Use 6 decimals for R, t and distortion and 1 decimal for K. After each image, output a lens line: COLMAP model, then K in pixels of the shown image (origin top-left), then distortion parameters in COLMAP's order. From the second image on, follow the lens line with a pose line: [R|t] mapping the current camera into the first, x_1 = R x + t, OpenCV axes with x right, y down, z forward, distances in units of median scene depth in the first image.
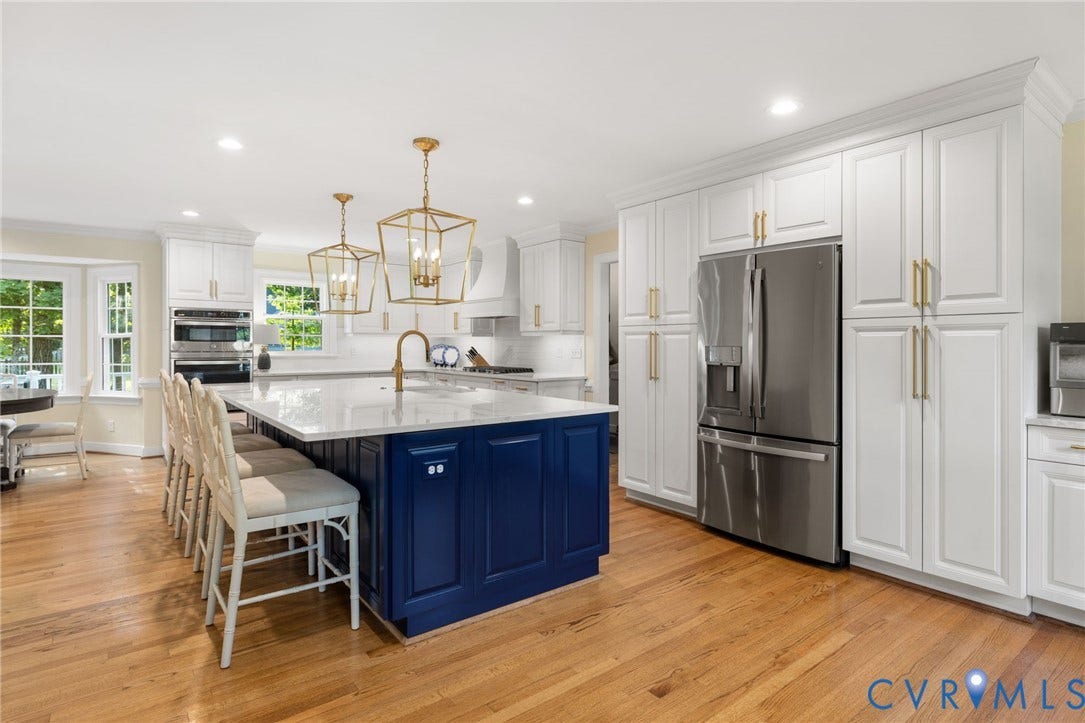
lens RADIAL K [[566.8, 0, 551.1], [0, 566.8, 342.9], [0, 0, 1]] dist [0.002028, -0.001604]
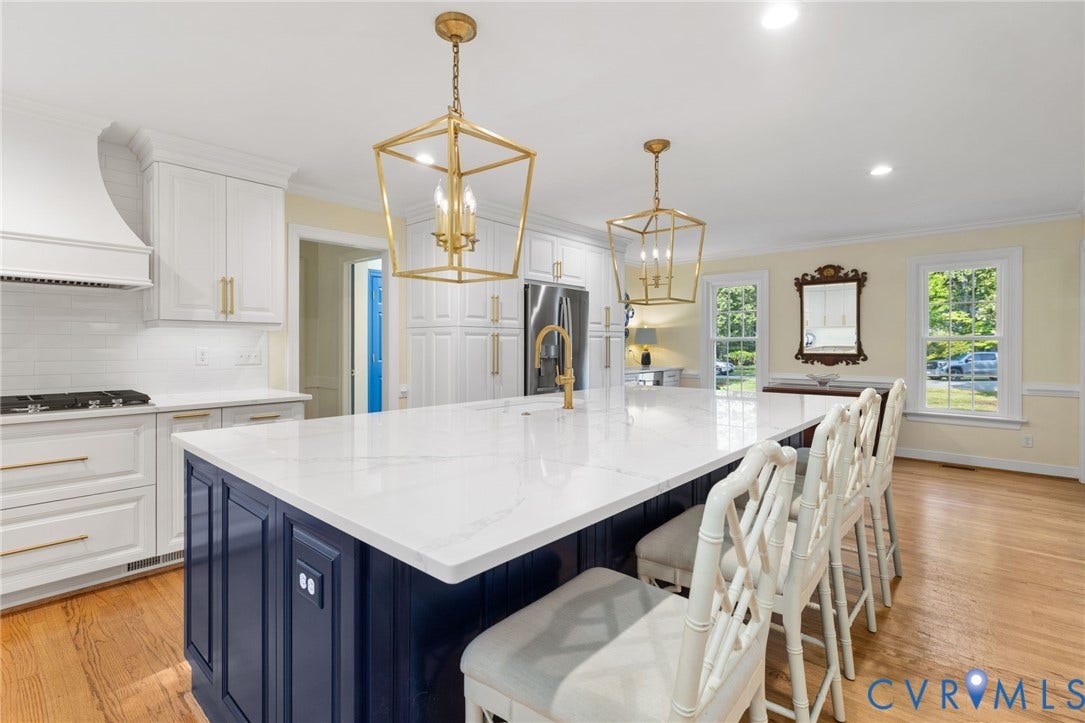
lens RADIAL K [[506.8, 0, 528.0], [0, 506.8, 348.4], [0, 0, 1]] dist [0.003881, -0.000911]
pose [[-0.161640, -0.007398, 0.986822, -0.873805], [-0.002080, 0.999972, 0.007156, 0.003965], [-0.986848, -0.000896, -0.161651, 1.114242]]
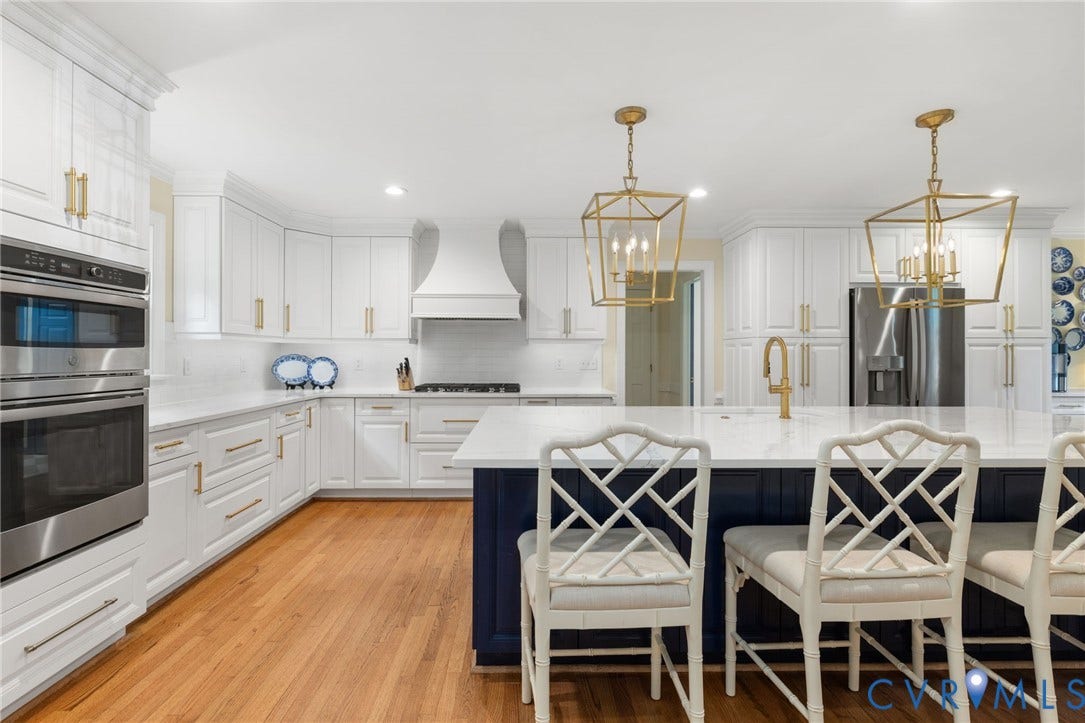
lens RADIAL K [[506.8, 0, 540.1], [0, 506.8, 353.4], [0, 0, 1]] dist [0.003881, -0.000911]
pose [[0.597427, 0.002636, 0.801919, -0.958929], [-0.001654, 0.999997, -0.002054, 0.003697], [-0.801921, -0.000099, 0.597429, 0.827493]]
